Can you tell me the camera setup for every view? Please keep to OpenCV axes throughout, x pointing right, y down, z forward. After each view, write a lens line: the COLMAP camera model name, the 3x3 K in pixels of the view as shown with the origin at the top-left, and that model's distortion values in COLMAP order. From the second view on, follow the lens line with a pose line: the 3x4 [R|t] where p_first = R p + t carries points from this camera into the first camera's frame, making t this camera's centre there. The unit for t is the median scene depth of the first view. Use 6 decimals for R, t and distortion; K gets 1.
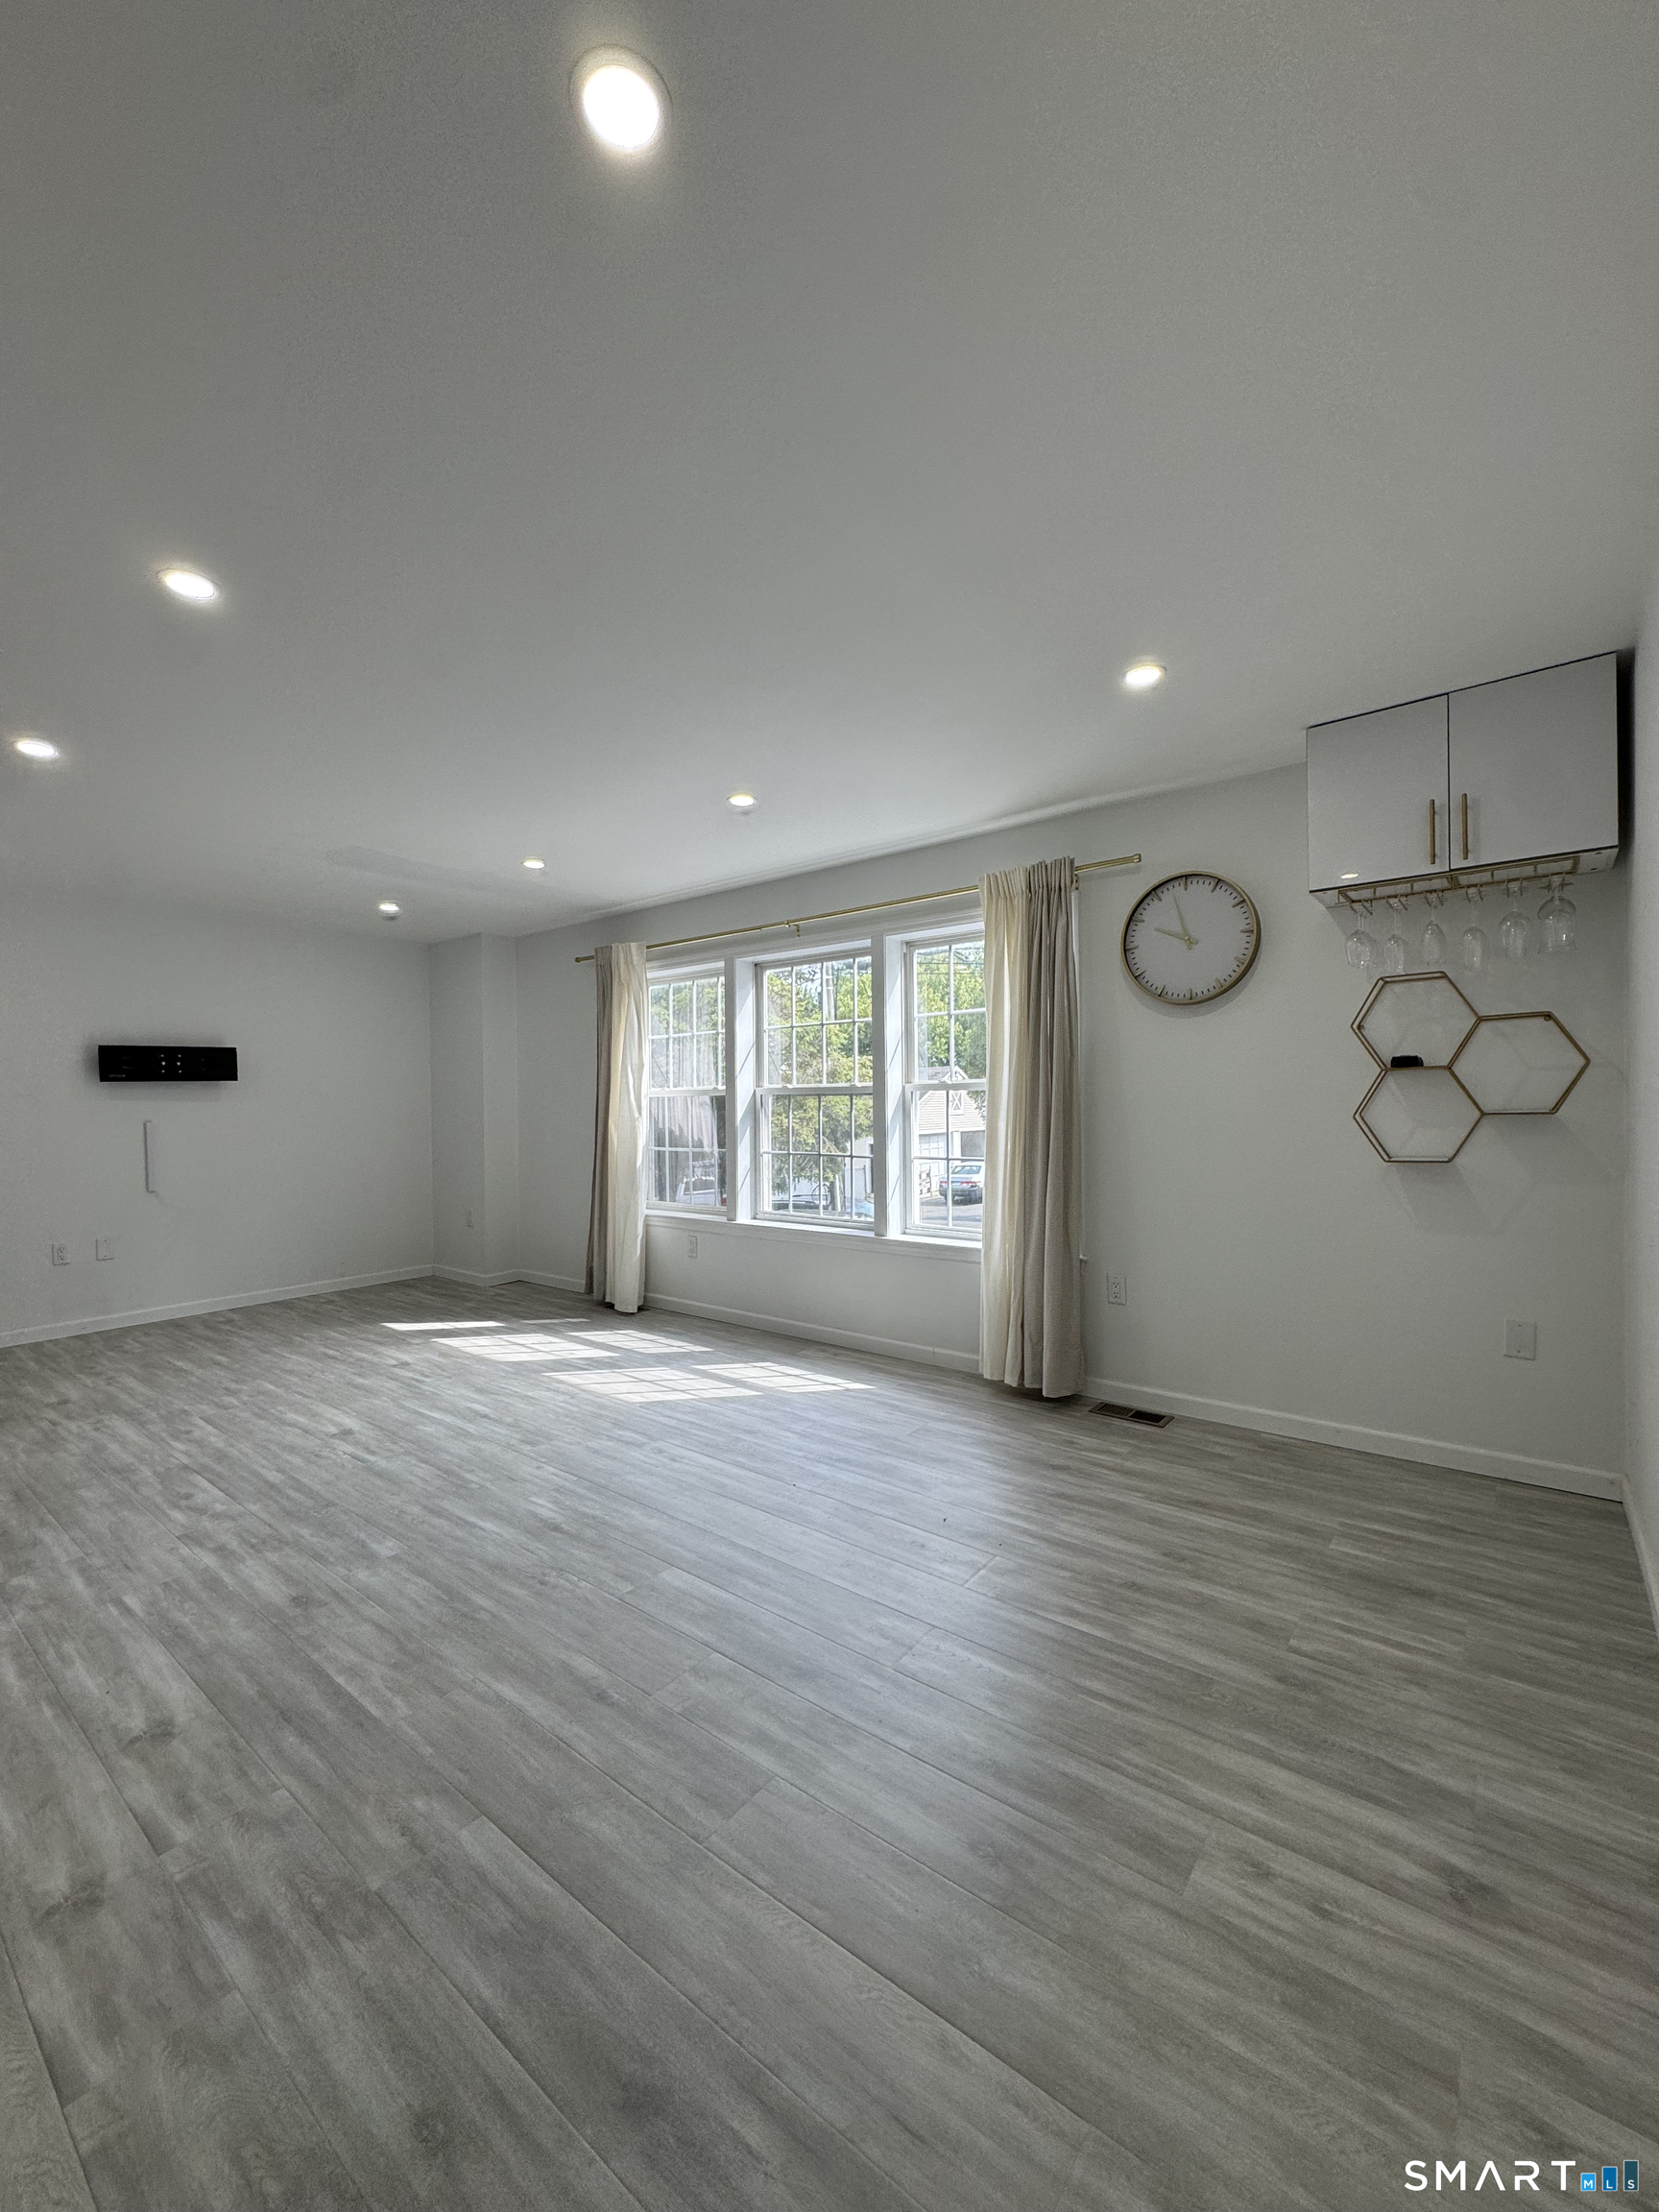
lens RADIAL K [[894.4, 0, 828.0], [0, 894.4, 1106.1], [0, 0, 1]] dist [-0.002621, 0.000604]
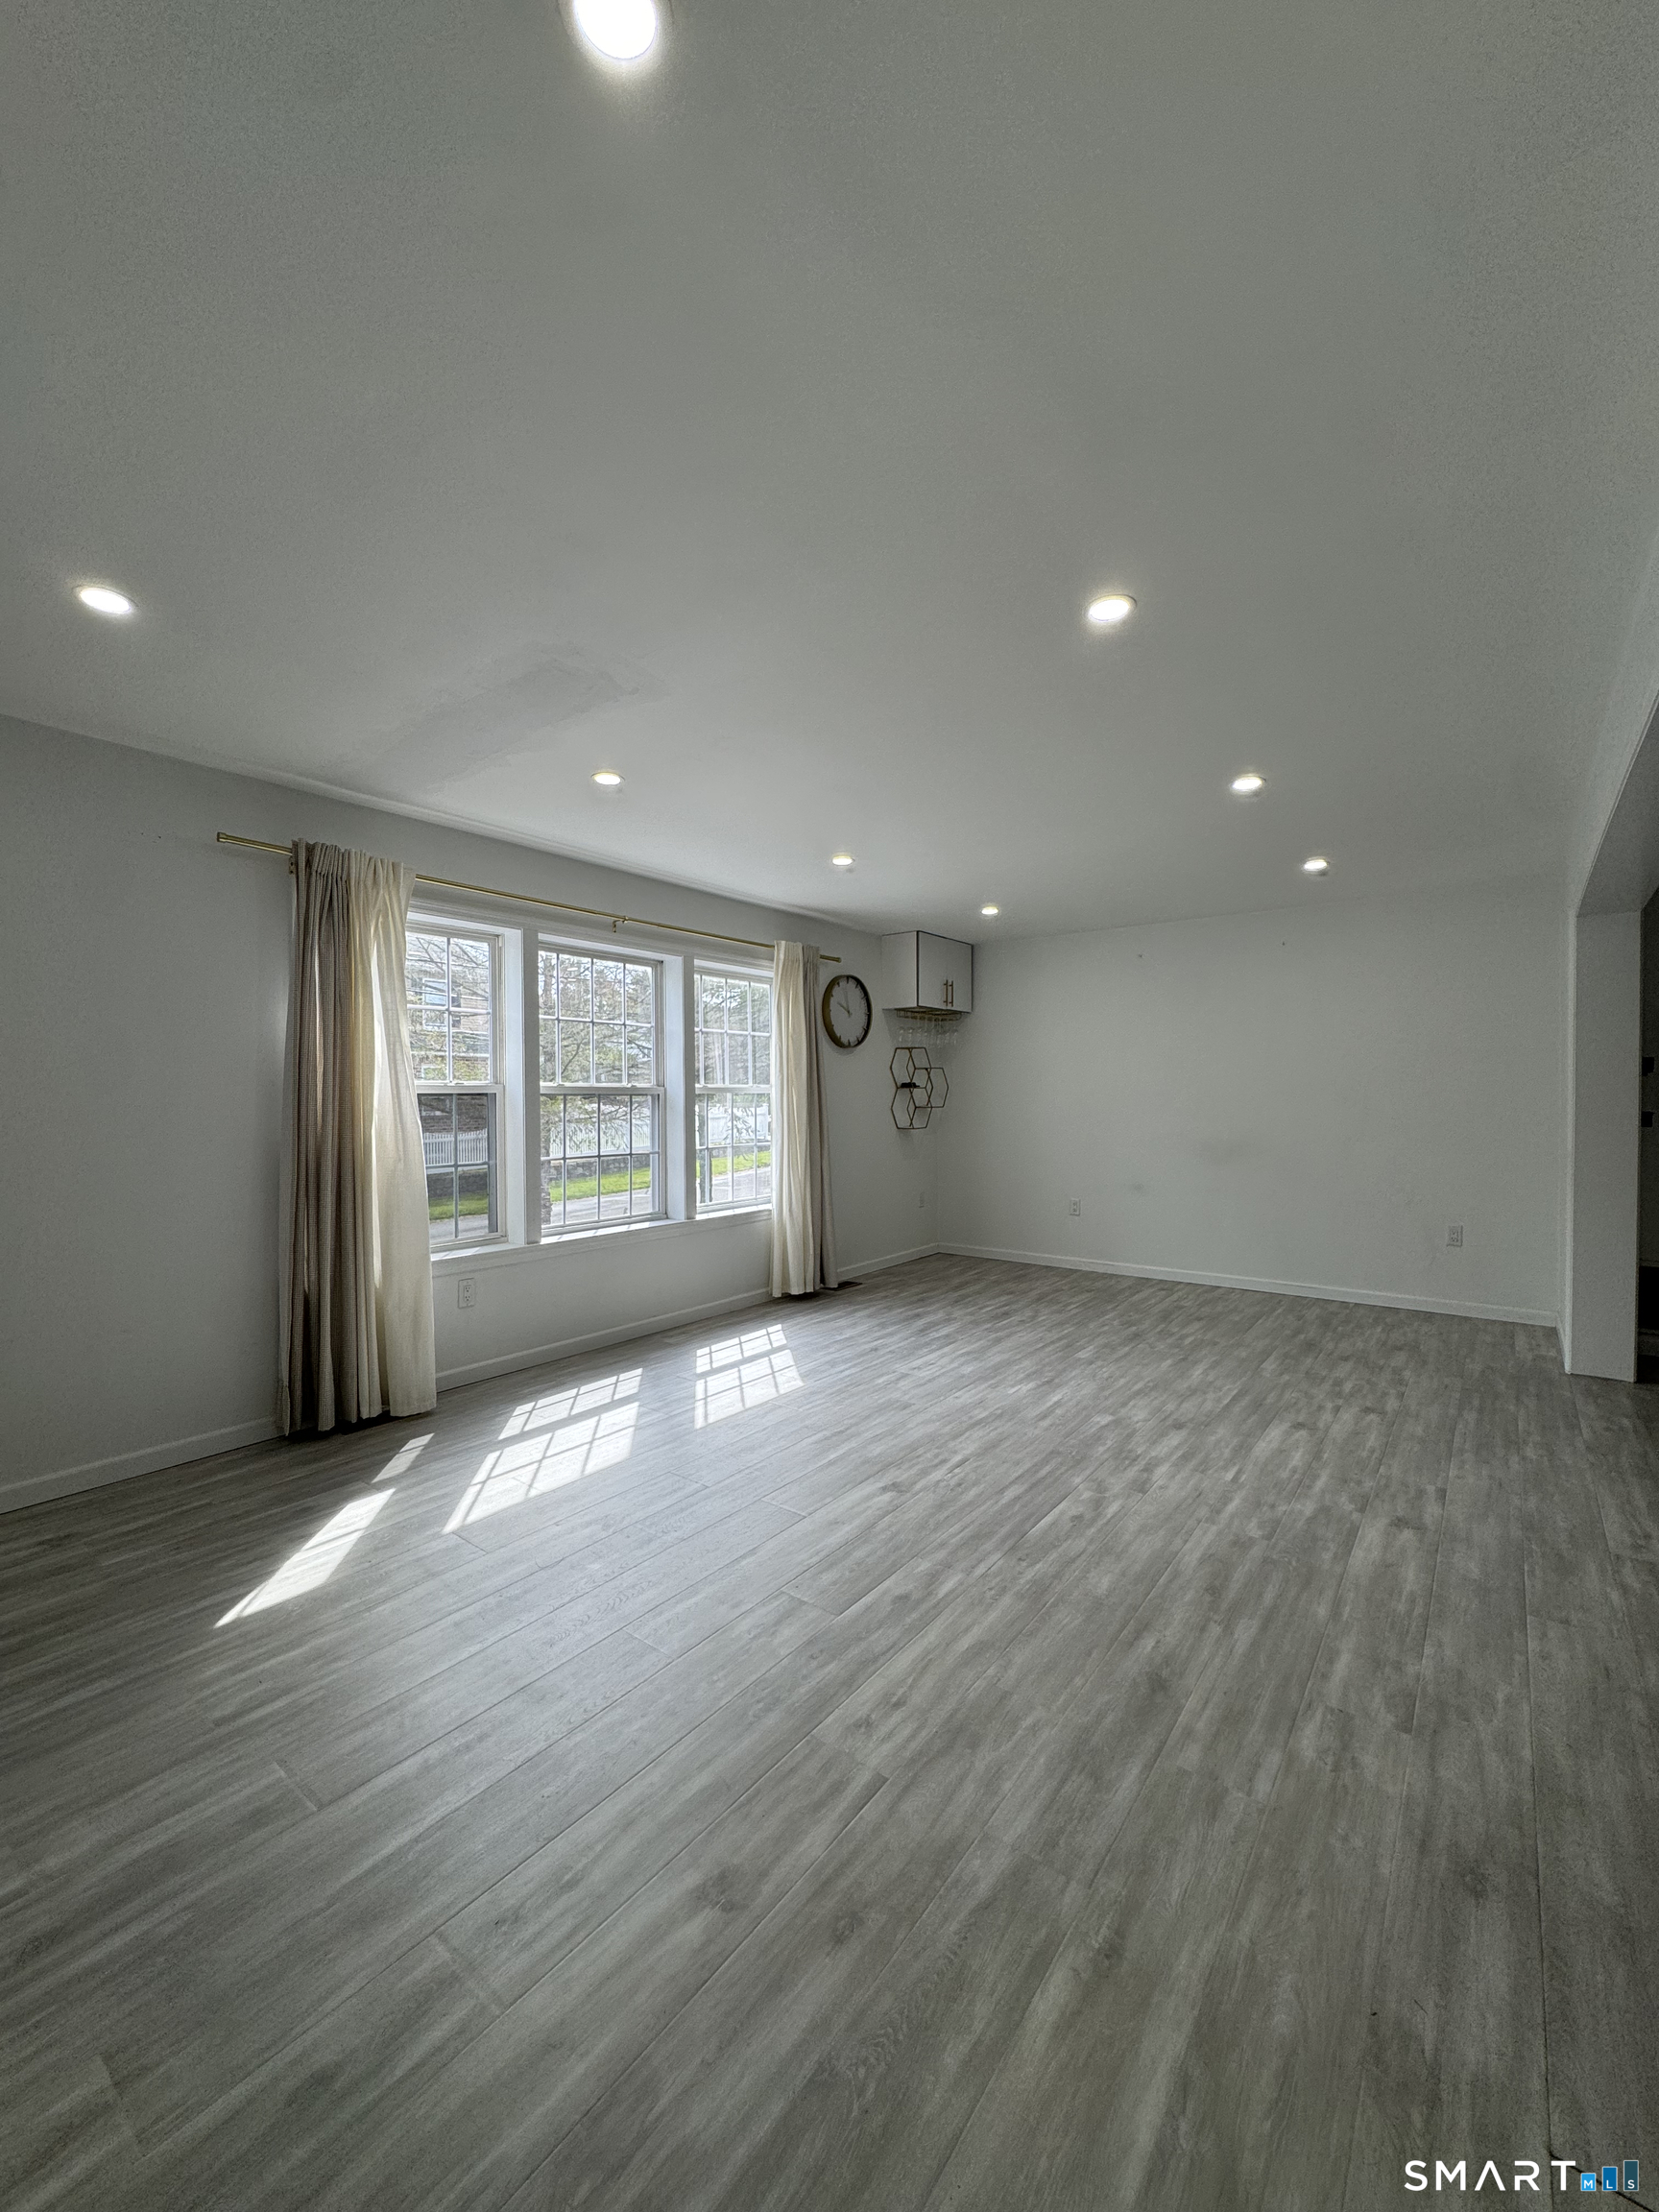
lens RADIAL K [[894.4, 0, 831.3], [0, 894.4, 1122.9], [0, 0, 1]] dist [-0.002621, 0.000604]
pose [[-0.027233, -0.017997, 0.999467, -1.416081], [0.008593, 0.999797, 0.018237, 0.002890], [-0.999592, 0.009085, -0.027073, 1.104817]]
